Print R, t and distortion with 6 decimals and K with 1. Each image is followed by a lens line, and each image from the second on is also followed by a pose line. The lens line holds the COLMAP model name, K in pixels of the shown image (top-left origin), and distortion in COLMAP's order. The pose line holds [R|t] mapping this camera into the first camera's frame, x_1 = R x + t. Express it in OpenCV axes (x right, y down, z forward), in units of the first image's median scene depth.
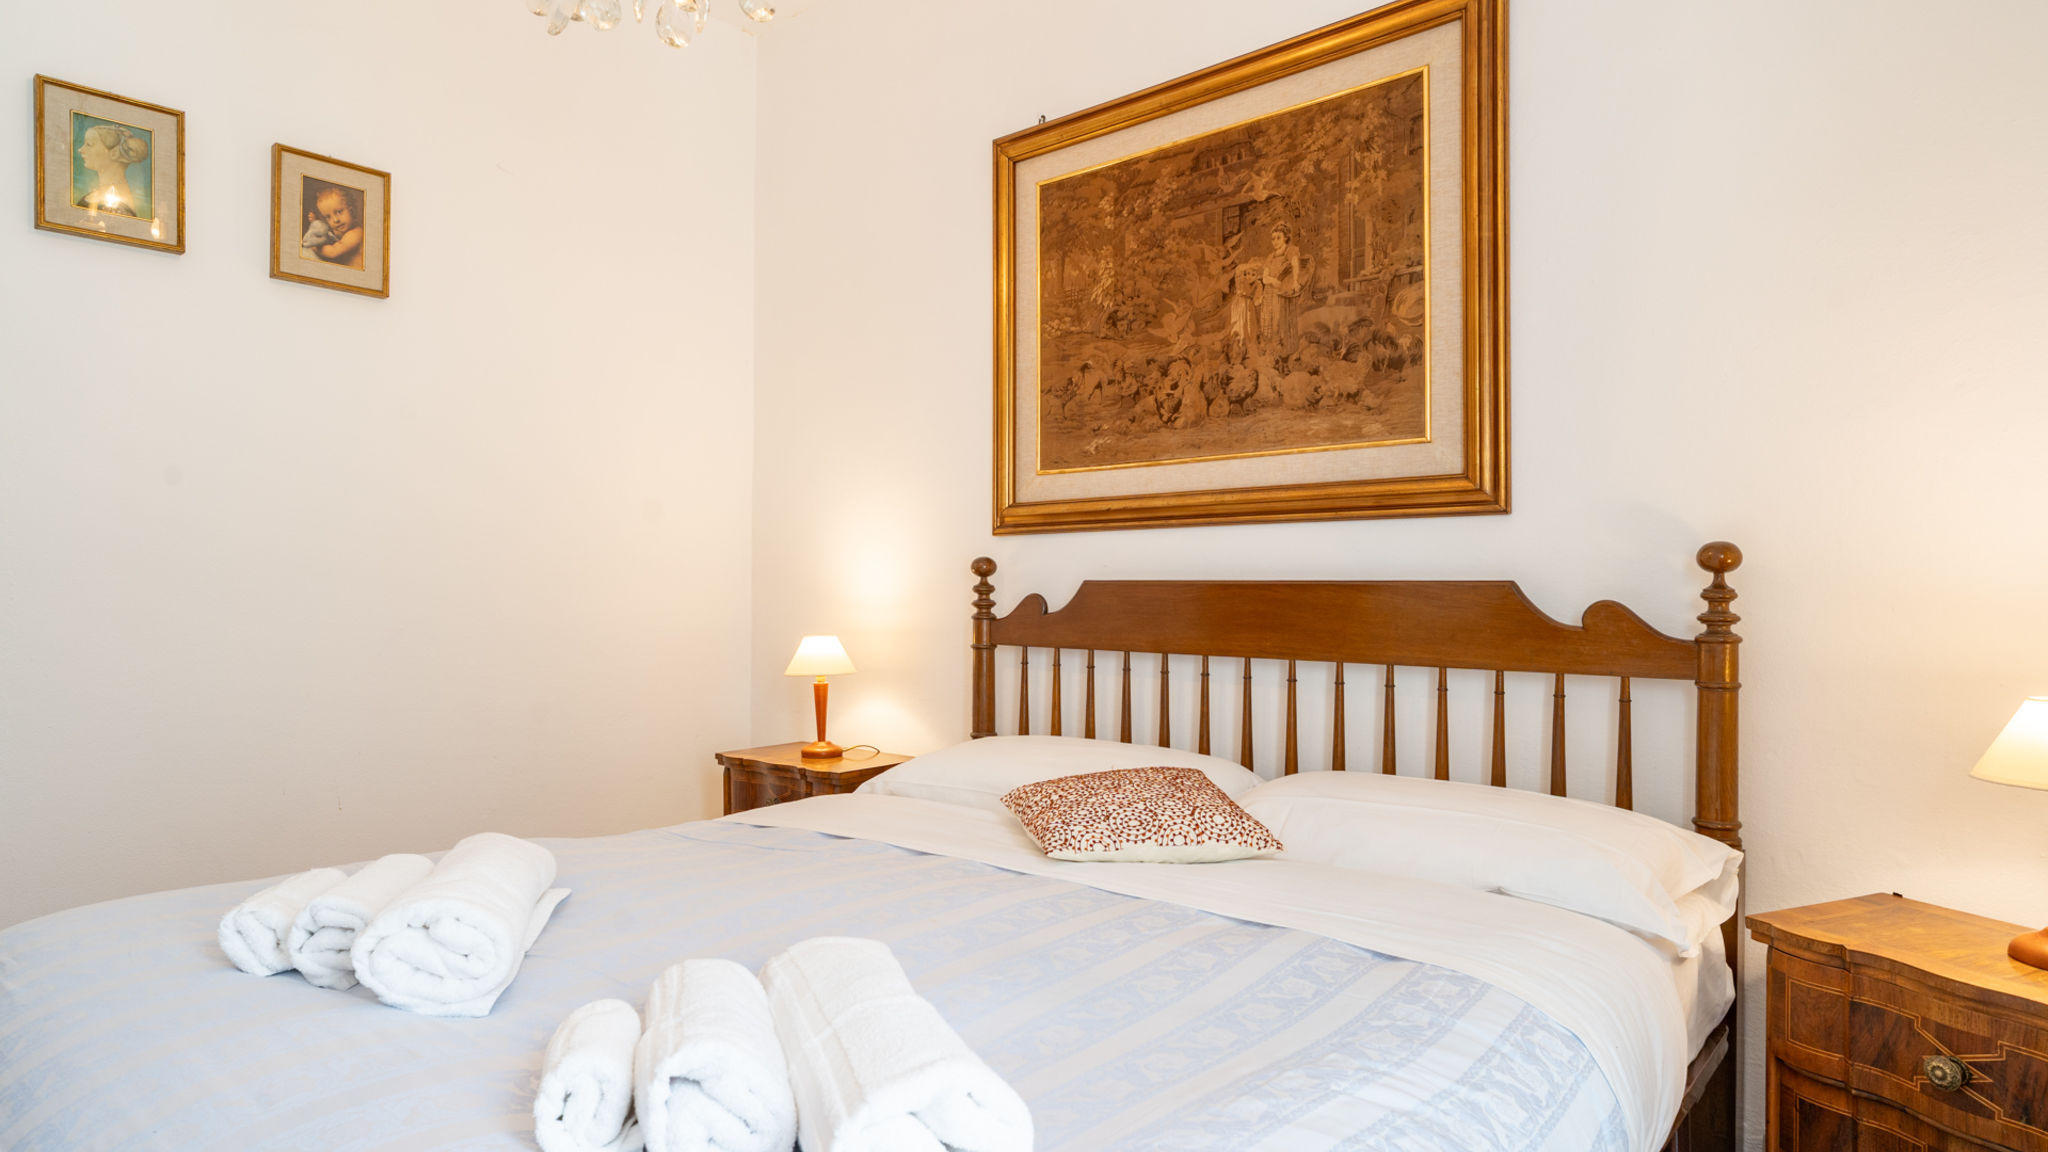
lens RADIAL K [[1143.7, 0, 978.1], [0, 1143.7, 593.5], [0, 0, 1]] dist [-0.000403, 0.000017]
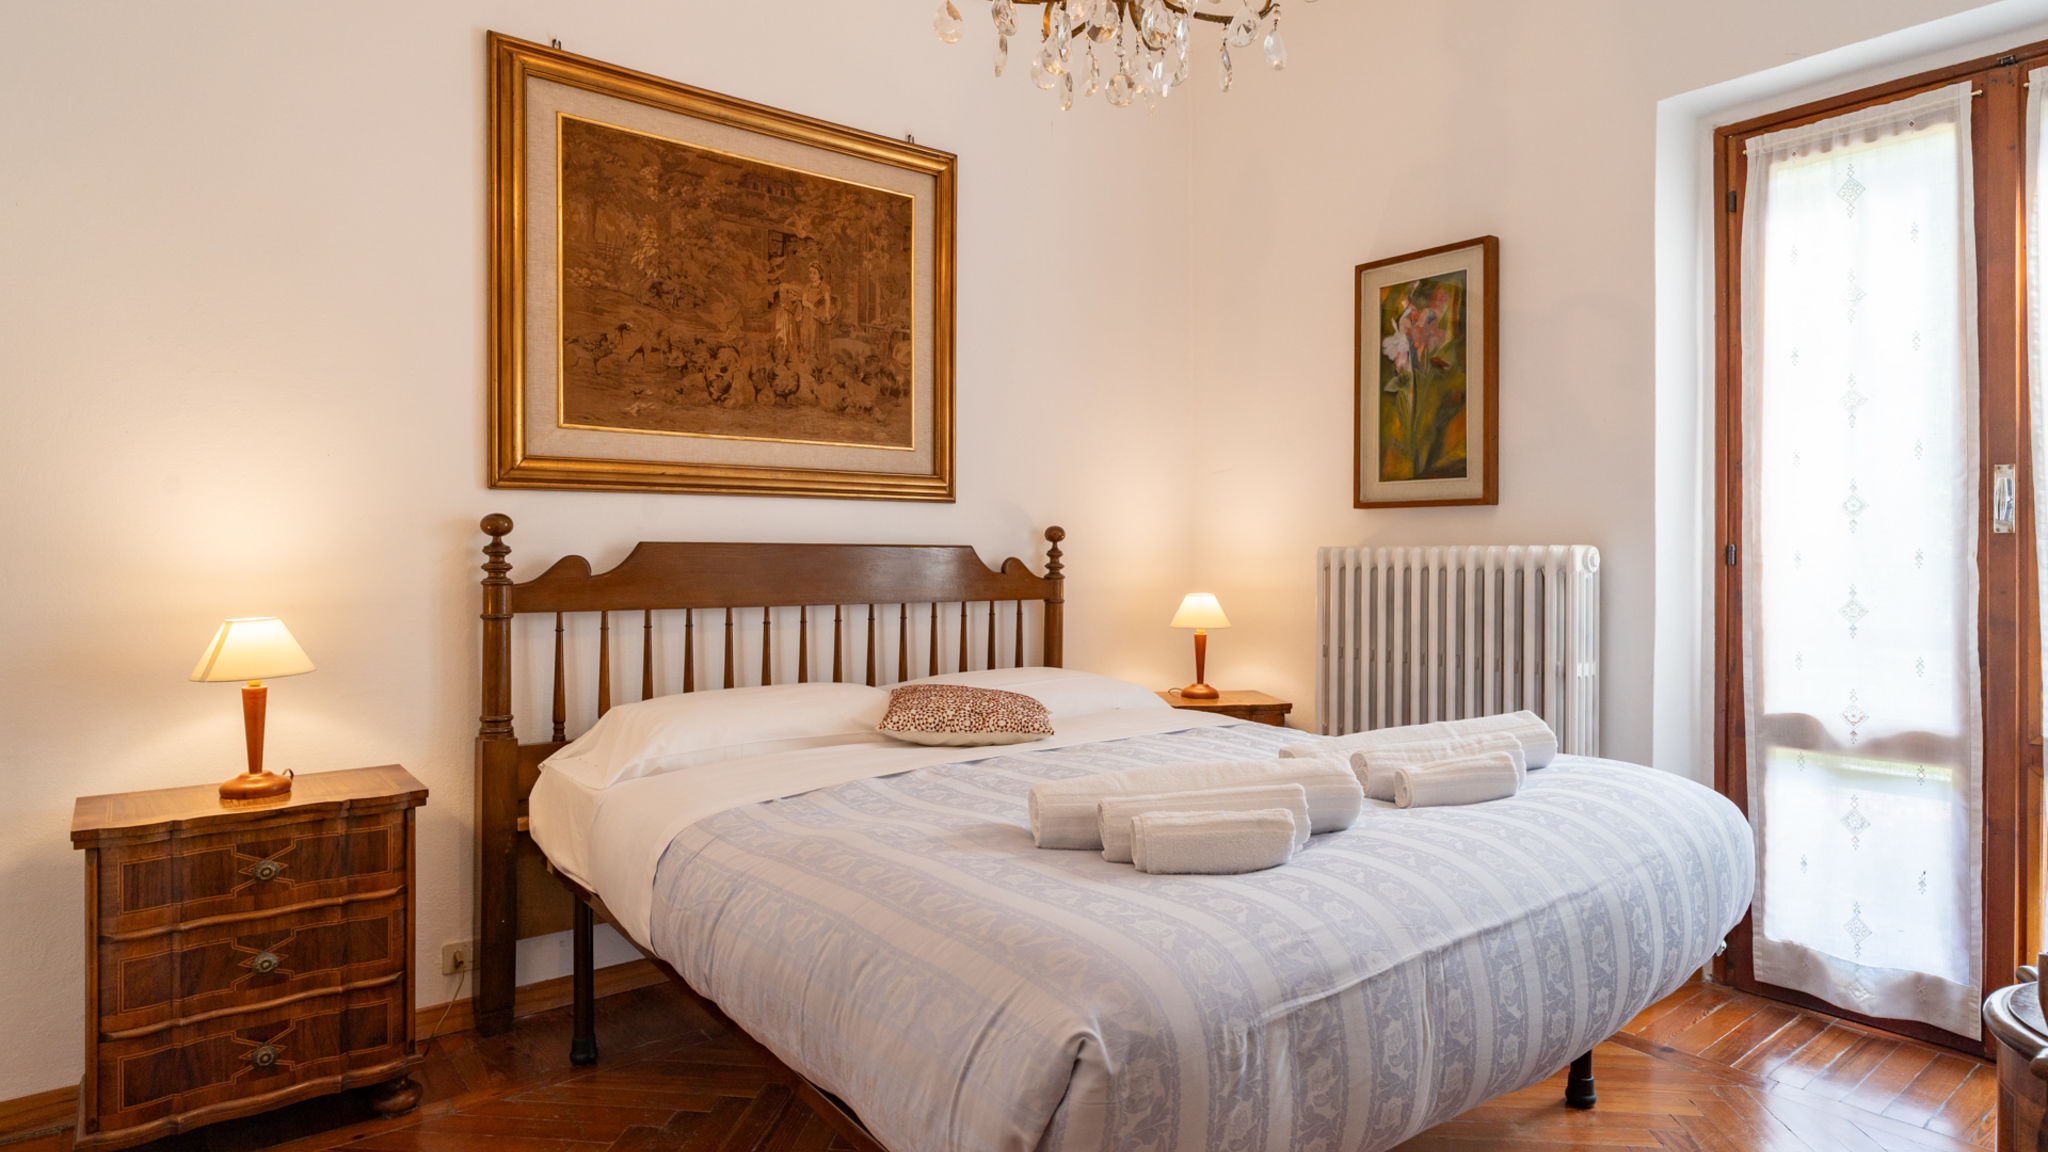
lens RADIAL K [[1143.7, 0, 988.1], [0, 1143.7, 561.4], [0, 0, 1]] dist [-0.000403, 0.000017]
pose [[0.185917, -0.013922, 0.982467, -0.916468], [-0.001235, 0.999896, 0.014402, -0.009765], [-0.982565, -0.003891, 0.185881, 0.553897]]
